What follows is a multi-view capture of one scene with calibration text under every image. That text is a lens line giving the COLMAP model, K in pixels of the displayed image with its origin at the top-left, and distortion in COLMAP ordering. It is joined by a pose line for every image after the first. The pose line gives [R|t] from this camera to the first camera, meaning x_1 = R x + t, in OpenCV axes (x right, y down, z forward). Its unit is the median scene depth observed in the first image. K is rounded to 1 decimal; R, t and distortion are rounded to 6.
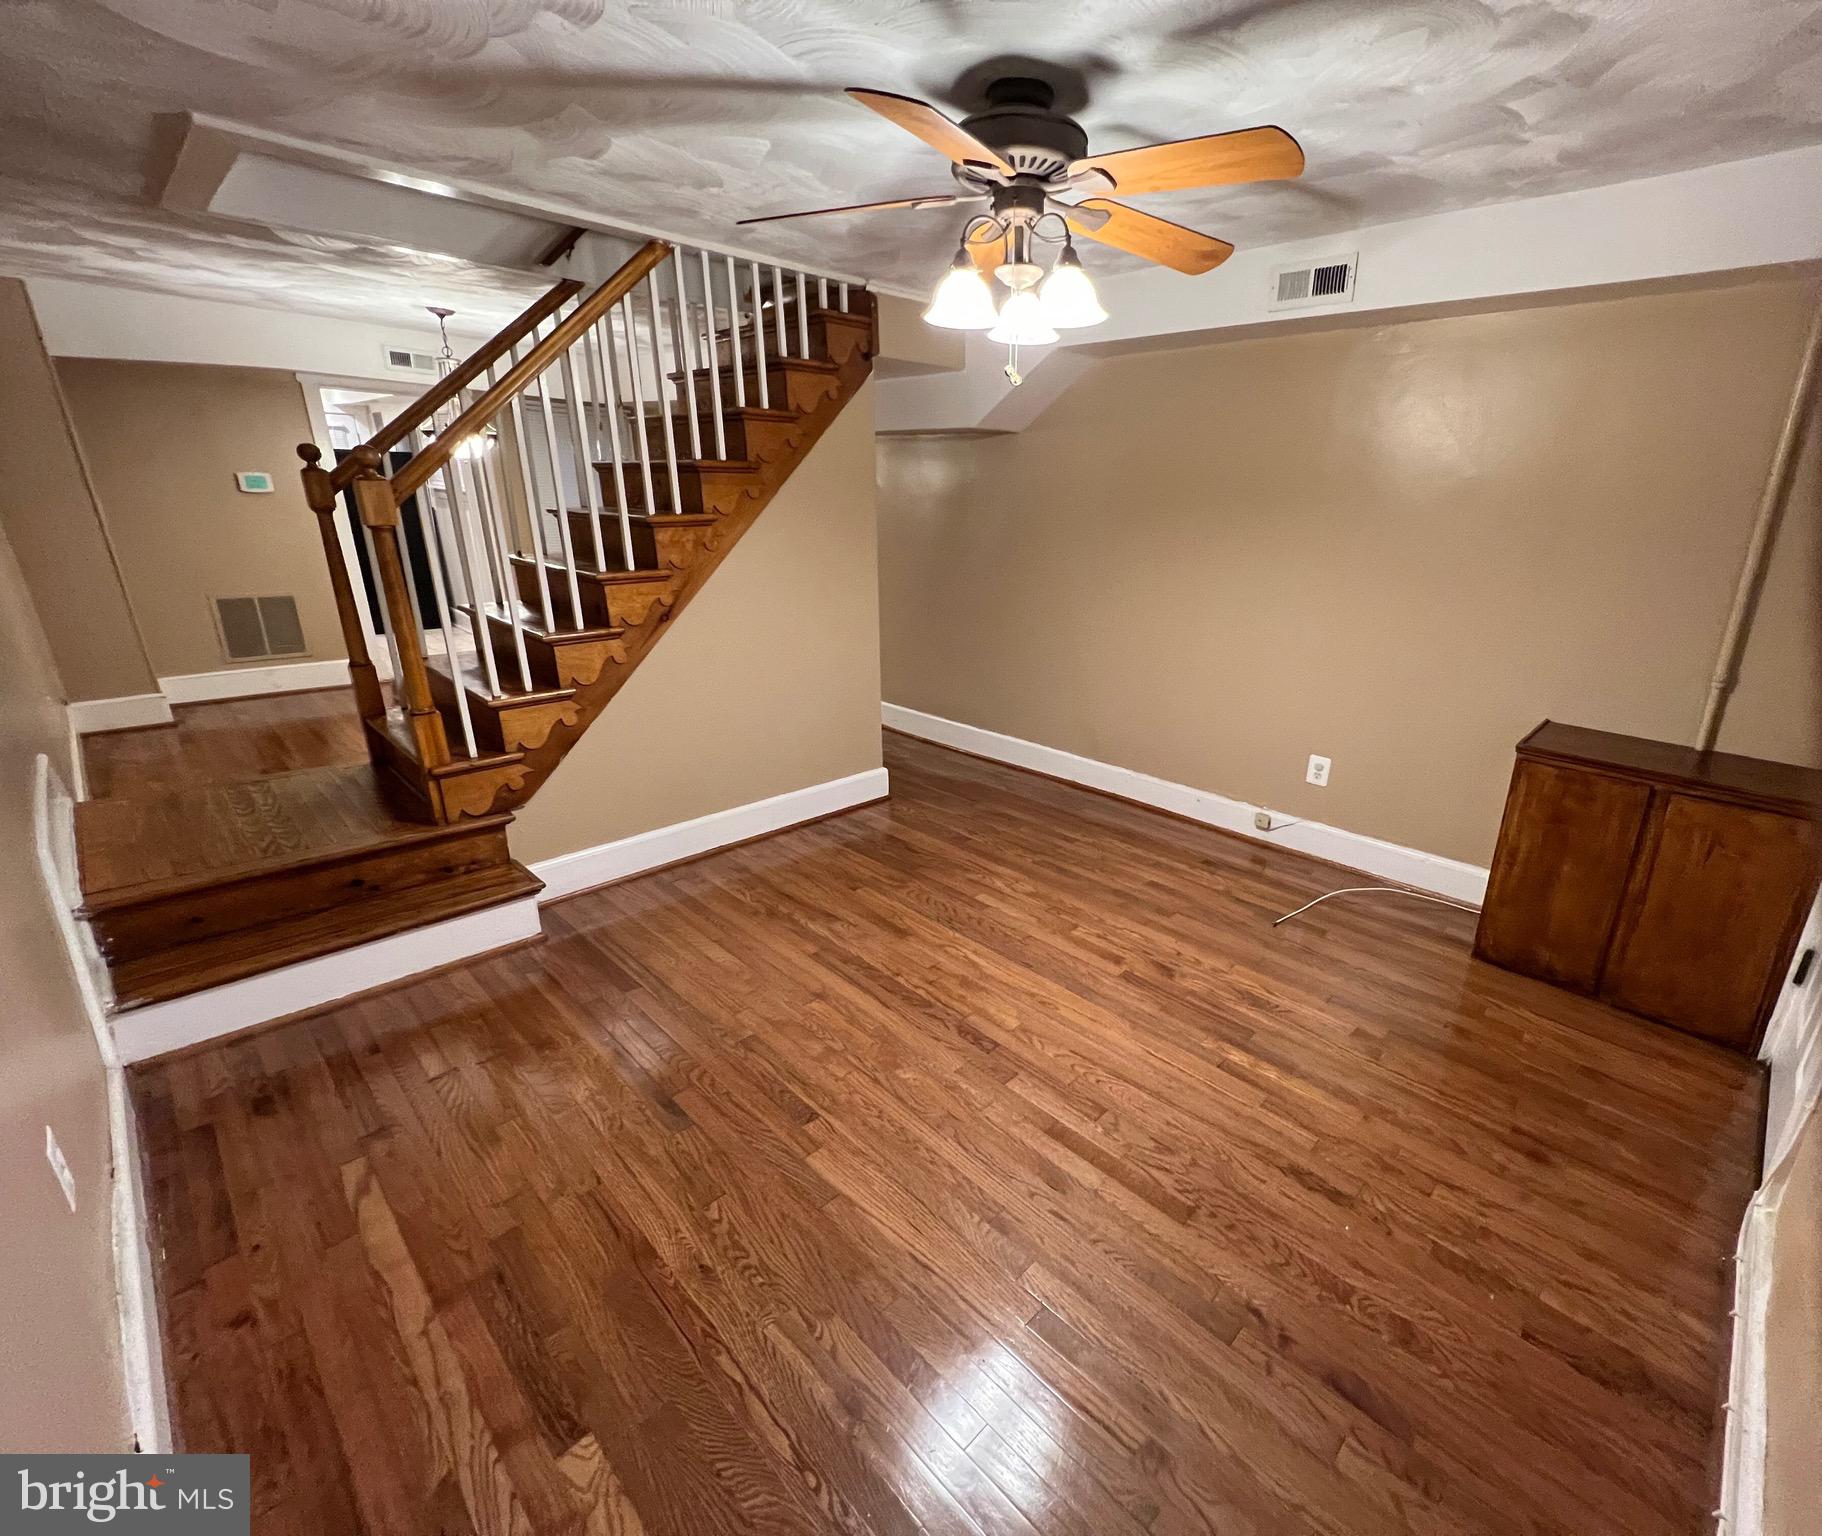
lens RADIAL K [[822.4, 0, 1010.1], [0, 822.4, 768.5], [0, 0, 1]] dist [0.000363, 0.000002]
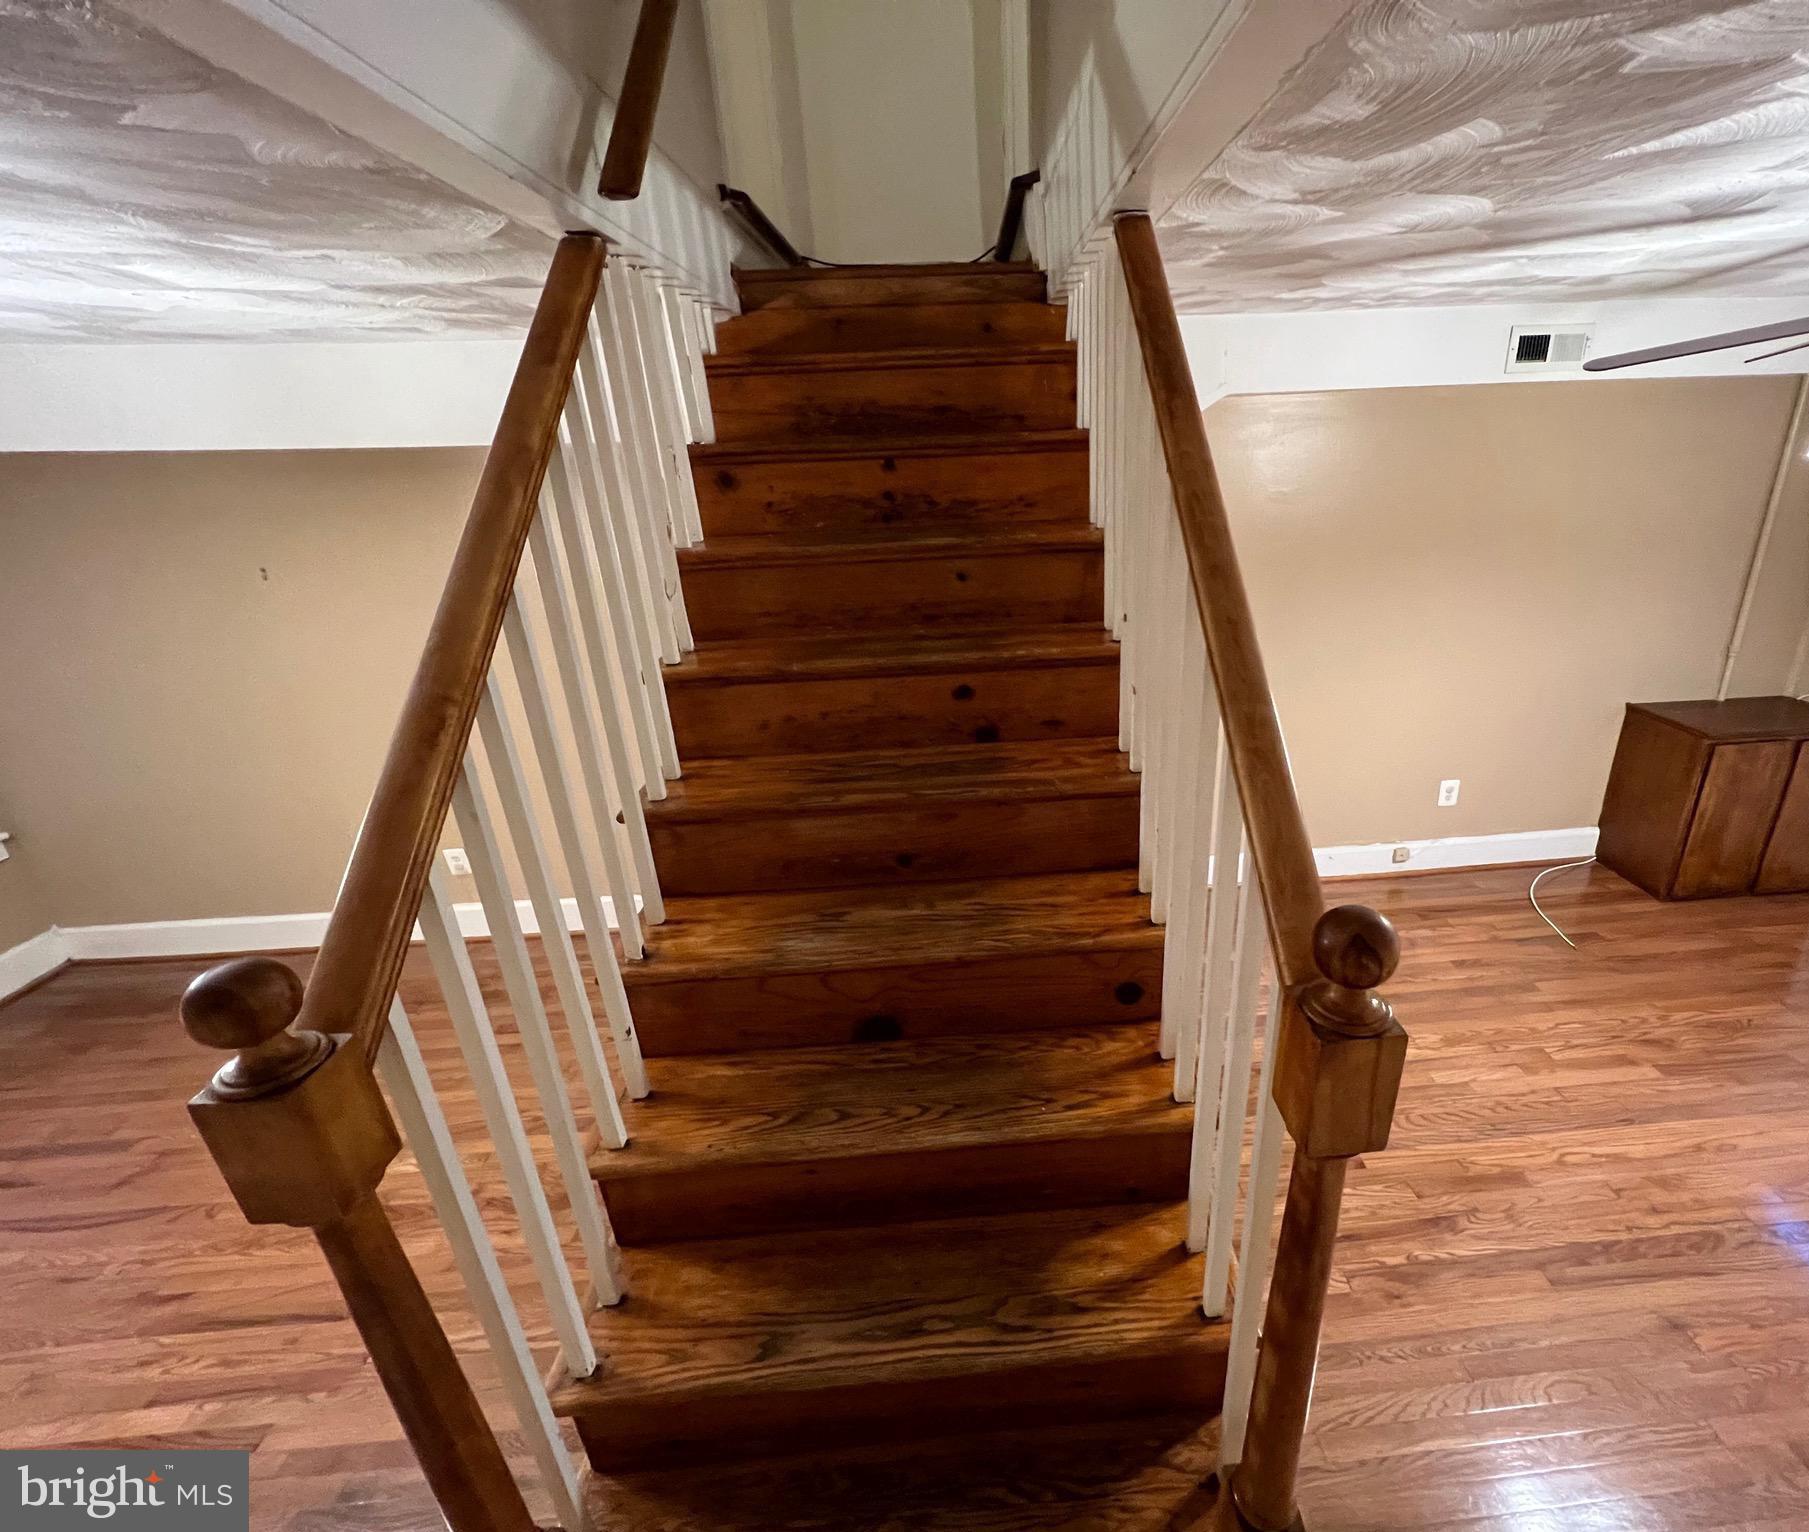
lens RADIAL K [[840.9, 0, 1029.6], [0, 840.9, 746.7], [0, 0, 1]] dist [0.002074, 0.000018]
pose [[0.677849, -0.290503, 0.675373, -0.818658], [0.283566, 0.950851, 0.124390, -0.395625], [-0.678314, 0.107195, 0.726910, 0.655721]]
